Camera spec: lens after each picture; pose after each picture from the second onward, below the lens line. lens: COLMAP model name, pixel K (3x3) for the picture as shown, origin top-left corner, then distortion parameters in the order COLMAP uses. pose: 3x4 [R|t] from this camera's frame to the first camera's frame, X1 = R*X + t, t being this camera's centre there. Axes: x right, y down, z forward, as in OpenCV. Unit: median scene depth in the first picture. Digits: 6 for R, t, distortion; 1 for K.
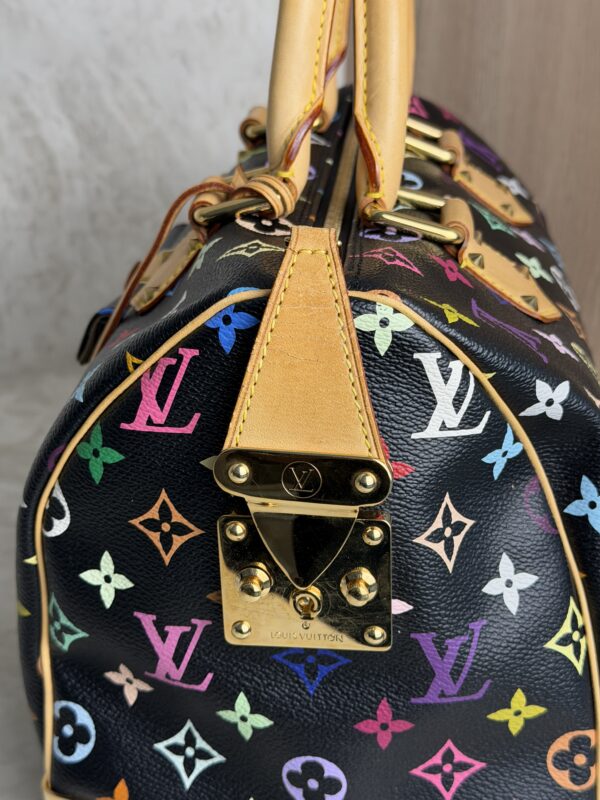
lens RADIAL K [[1155.2, 0, 299.9], [0, 1155.2, 397.9], [0, 0, 1]] dist [0.025367, 0.023645]
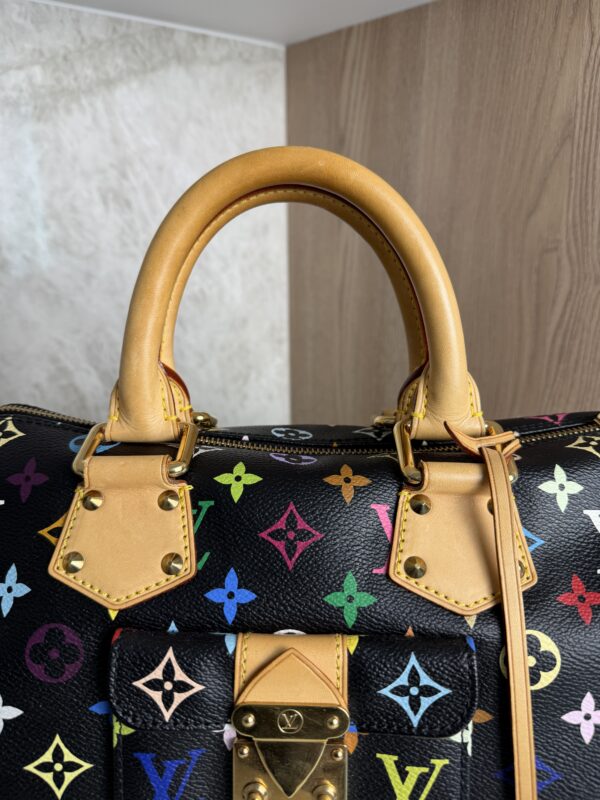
lens RADIAL K [[590.2, 0, 300.6], [0, 590.2, 396.2], [0, 0, 1]] dist [-0.030931, 0.004404]
pose [[0.992767, -0.046573, 0.110654, -0.085391], [0.057729, 0.993326, -0.099858, -0.277696], [-0.105265, 0.105523, 0.988830, 0.655190]]
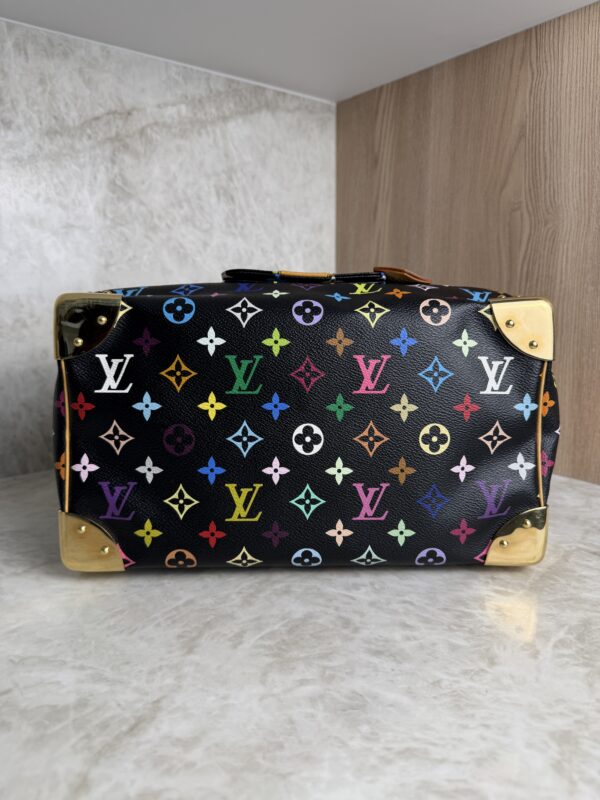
lens RADIAL K [[579.4, 0, 304.3], [0, 579.4, 400.6], [0, 0, 1]] dist [-0.007254, -0.008985]
pose [[0.996111, -0.026741, 0.083946, -0.259761], [0.046313, 0.969486, -0.240733, 0.315957], [-0.074947, 0.243685, 0.966954, 0.202595]]
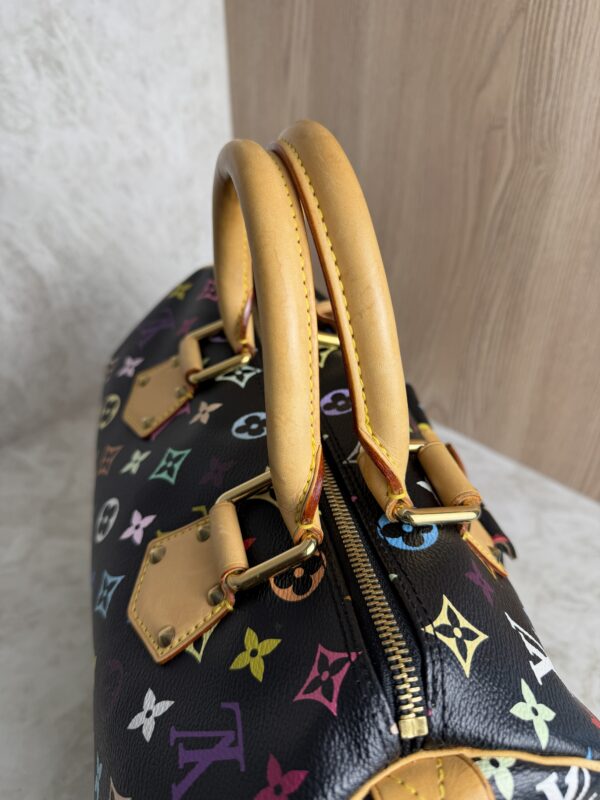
lens RADIAL K [[602.1, 0, 300.1], [0, 602.1, 396.0], [0, 0, 1]] dist [-0.042312, 0.008307]
pose [[0.970523, -0.145808, 0.191900, -0.161896], [0.101552, 0.969504, 0.223047, -0.433868], [-0.218570, -0.196985, 0.955732, 0.529092]]
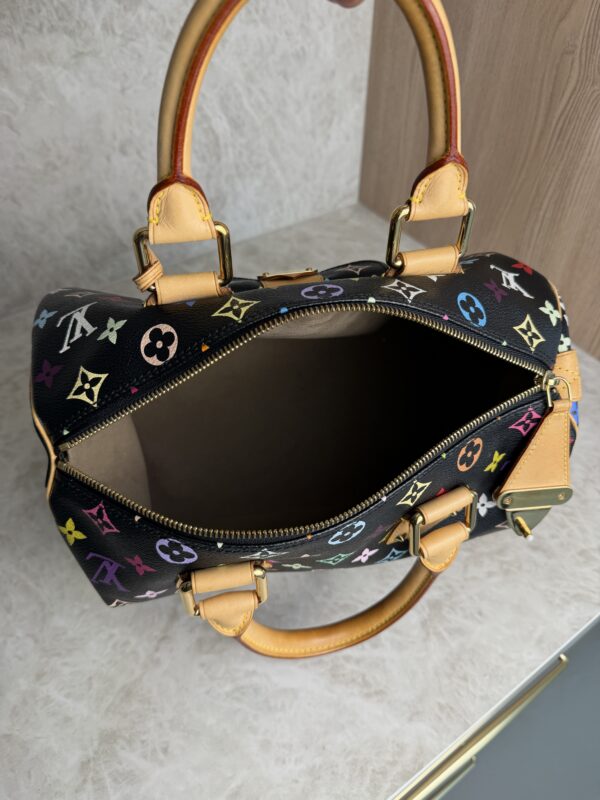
lens RADIAL K [[592.1, 0, 301.7], [0, 592.1, 390.0], [0, 0, 1]] dist [-0.017478, 0.003942]
pose [[0.999822, -0.003163, 0.018626, -0.209815], [-0.003687, 0.934246, 0.356609, -0.364689], [-0.018529, -0.356614, 0.934068, -0.090514]]
